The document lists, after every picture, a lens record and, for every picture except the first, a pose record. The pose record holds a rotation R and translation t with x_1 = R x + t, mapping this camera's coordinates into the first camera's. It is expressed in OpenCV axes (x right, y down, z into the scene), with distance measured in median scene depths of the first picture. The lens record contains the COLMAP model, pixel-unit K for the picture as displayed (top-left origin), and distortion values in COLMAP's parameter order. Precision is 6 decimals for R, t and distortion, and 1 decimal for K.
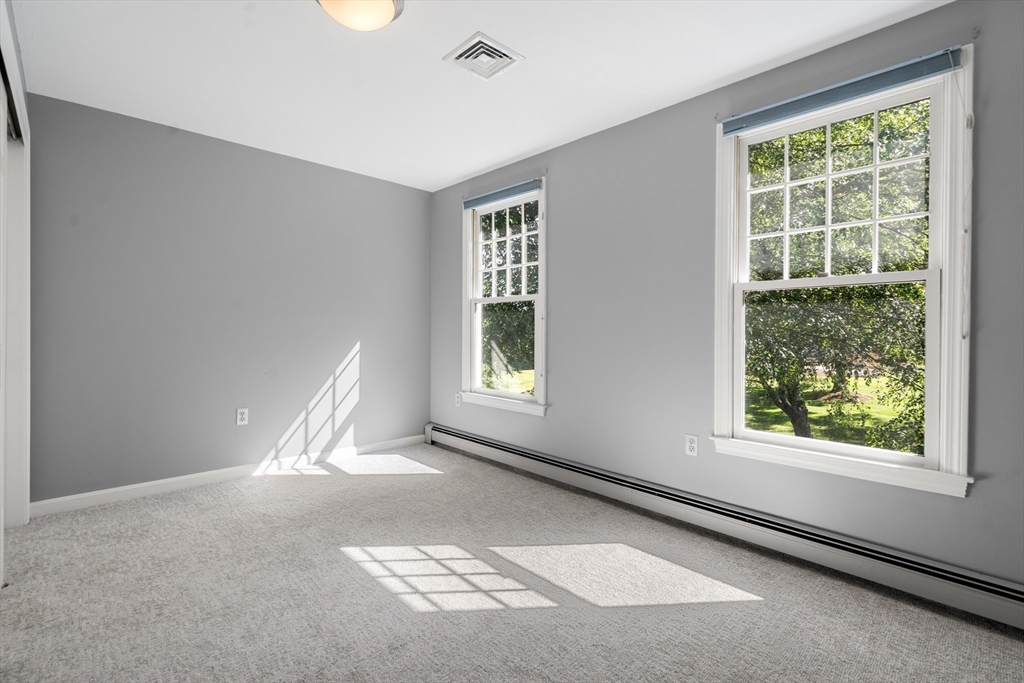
lens RADIAL K [[460.9, 0, 518.8], [0, 460.9, 339.2], [0, 0, 1]] dist [0.000156, 0.000493]
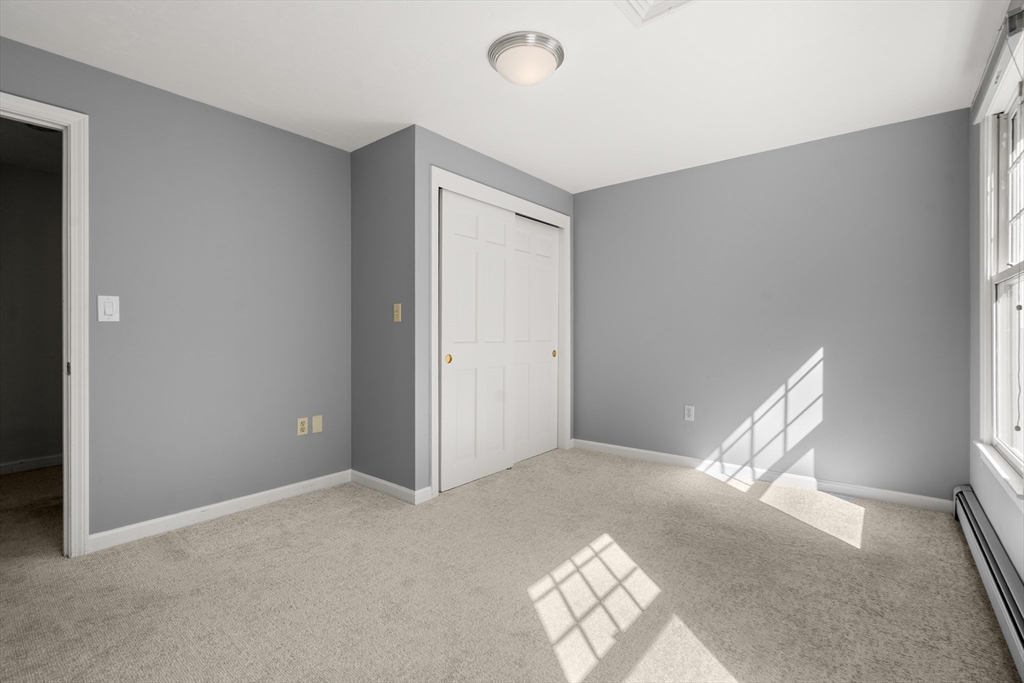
lens RADIAL K [[467.7, 0, 502.8], [0, 467.7, 328.8], [0, 0, 1]] dist [0.000033, 0.000581]
pose [[0.097168, -0.023882, -0.994981, 0.623519], [-0.009646, 0.999643, -0.024936, -0.002005], [0.995221, 0.012020, 0.096903, 0.573398]]
